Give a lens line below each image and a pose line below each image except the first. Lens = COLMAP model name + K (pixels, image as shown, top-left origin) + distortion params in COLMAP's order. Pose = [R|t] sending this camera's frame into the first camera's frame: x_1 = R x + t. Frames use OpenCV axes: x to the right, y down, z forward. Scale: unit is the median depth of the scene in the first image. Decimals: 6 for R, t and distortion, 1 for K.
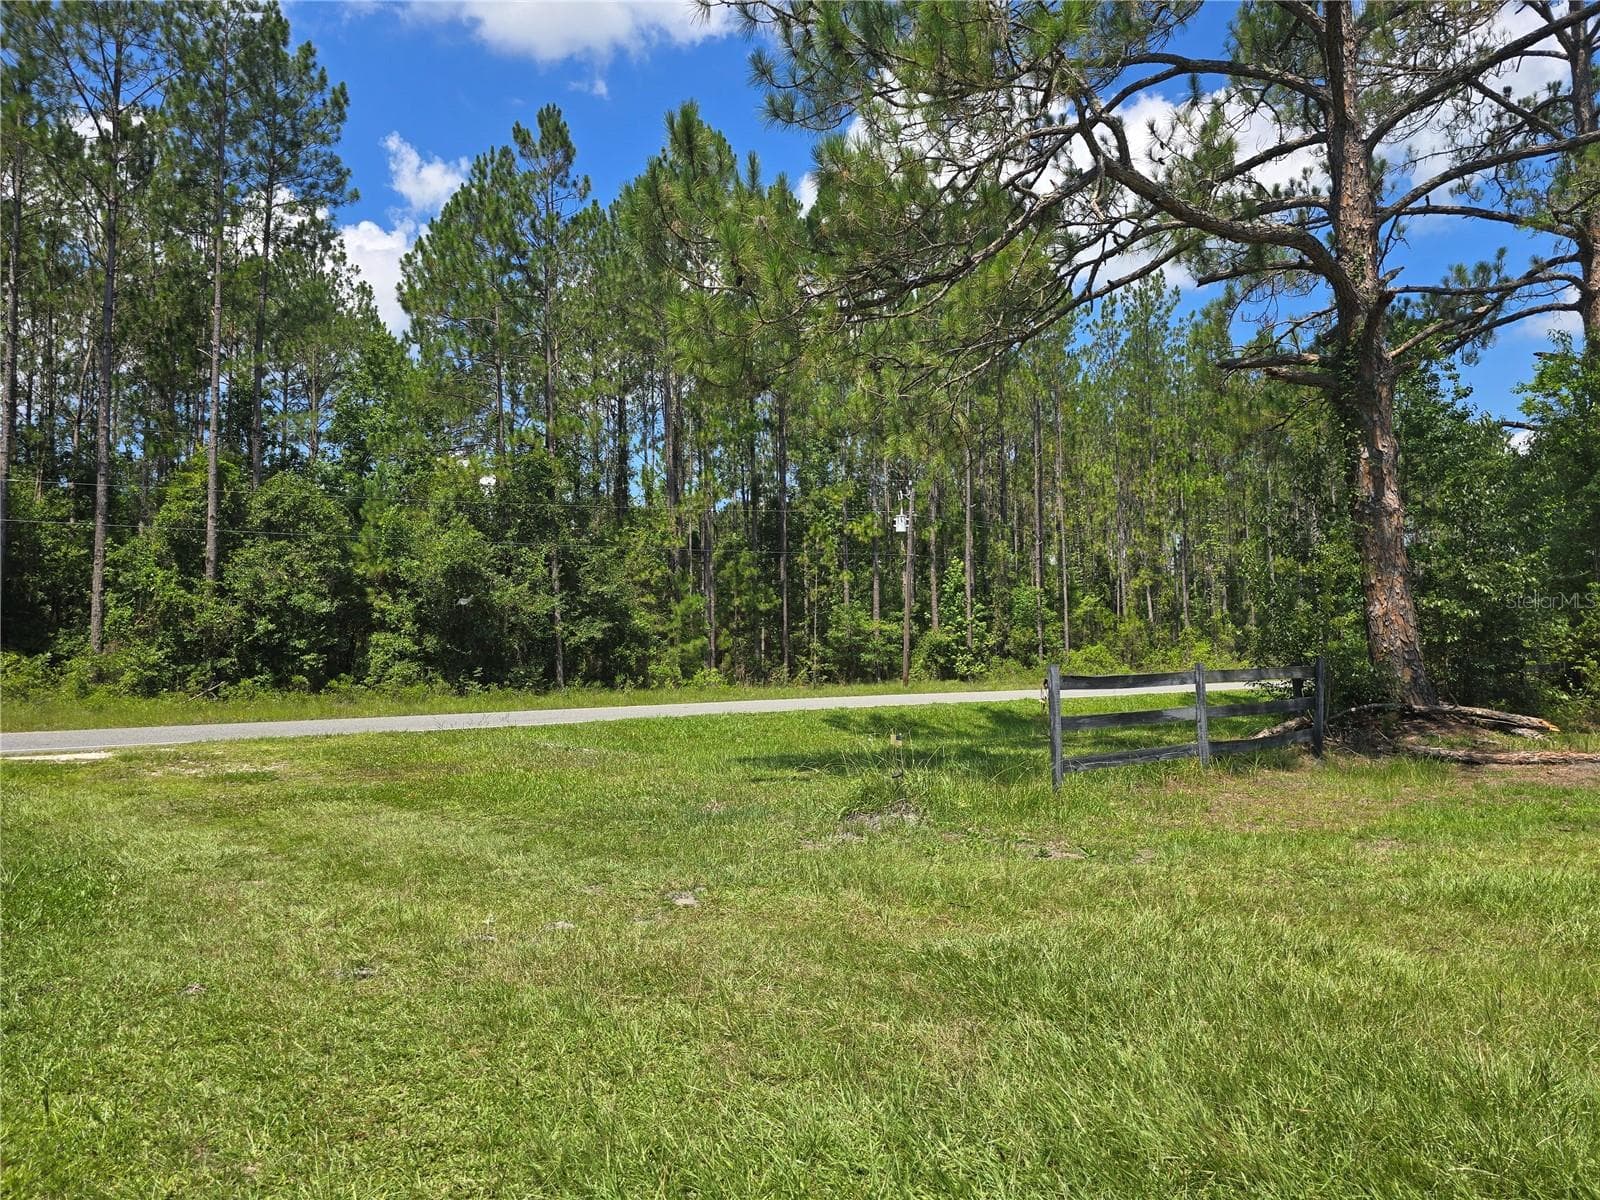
lens RADIAL K [[1068.1, 0, 793.9], [0, 1068.1, 601.5], [0, 0, 1]] dist [0.063163, -0.058725]
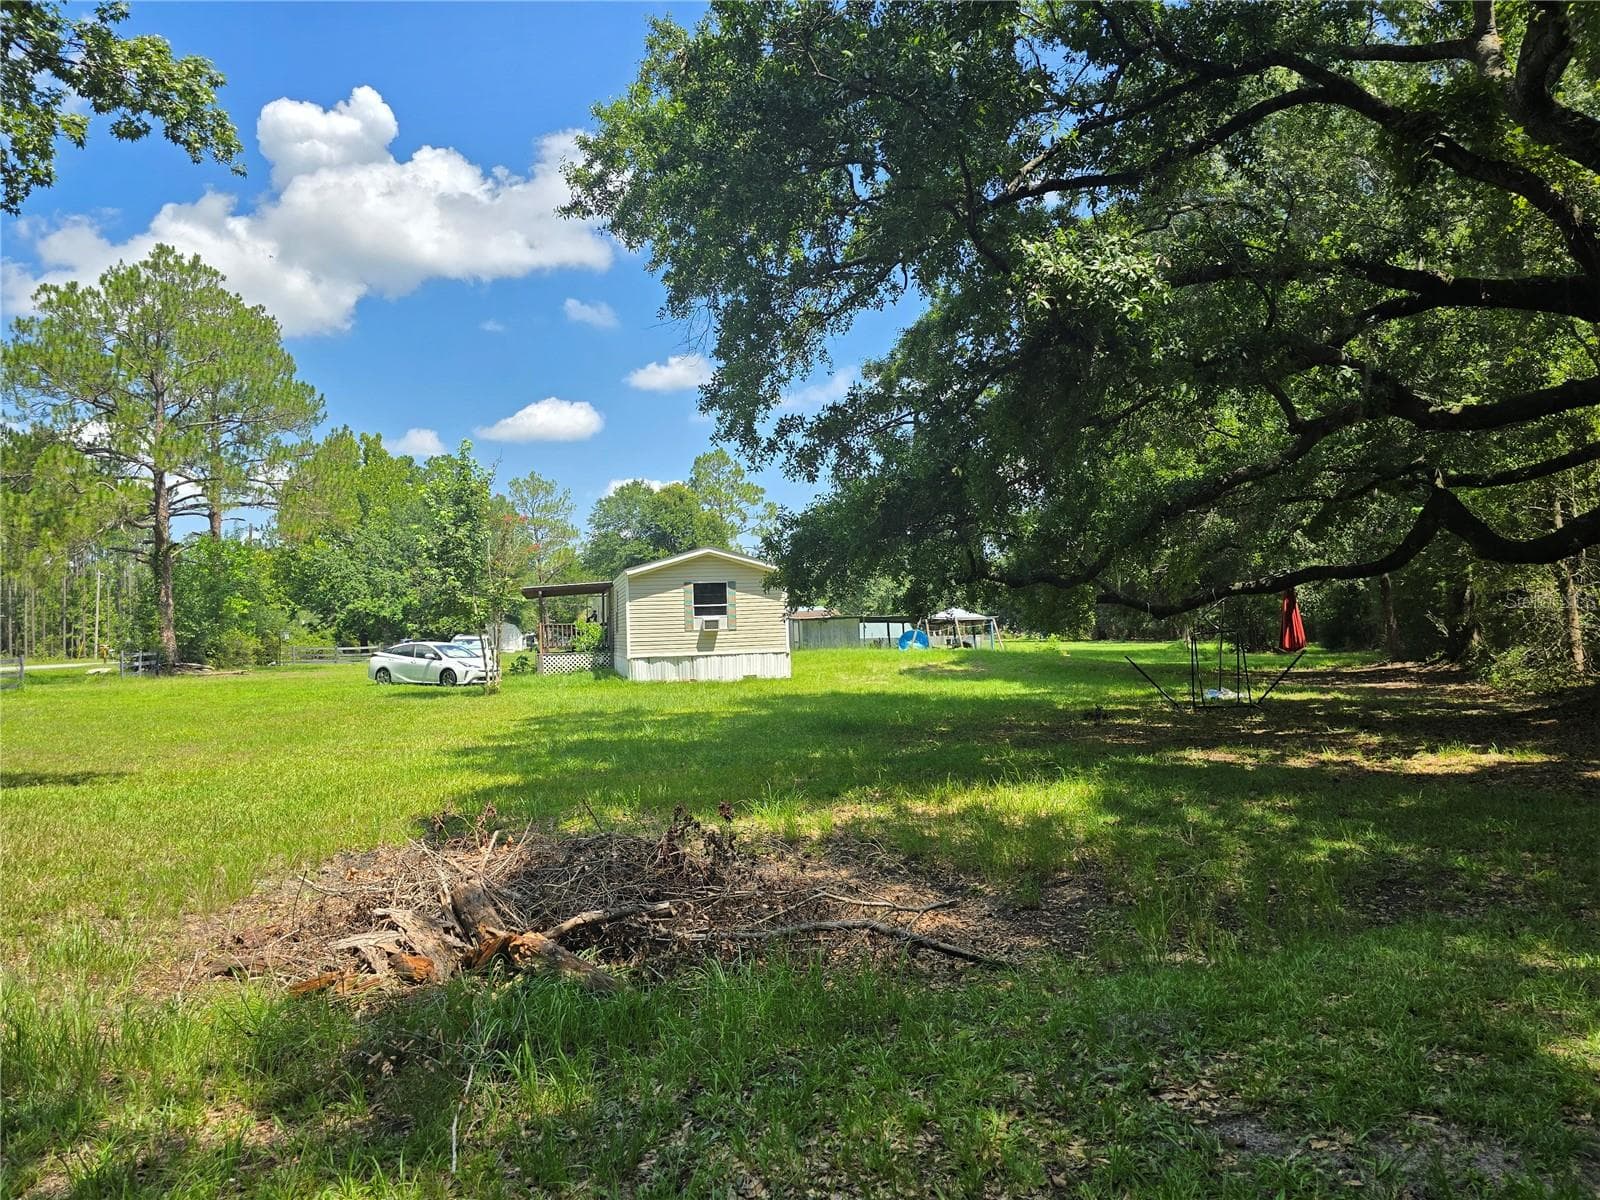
lens RADIAL K [[1068.1, 0, 797.4], [0, 1068.1, 590.0], [0, 0, 1]] dist [0.063163, -0.058725]
pose [[0.370954, 0.045630, 0.927530, -1.862953], [-0.032681, 0.998815, -0.036067, -0.074085], [-0.928076, -0.016933, 0.372006, -2.067544]]
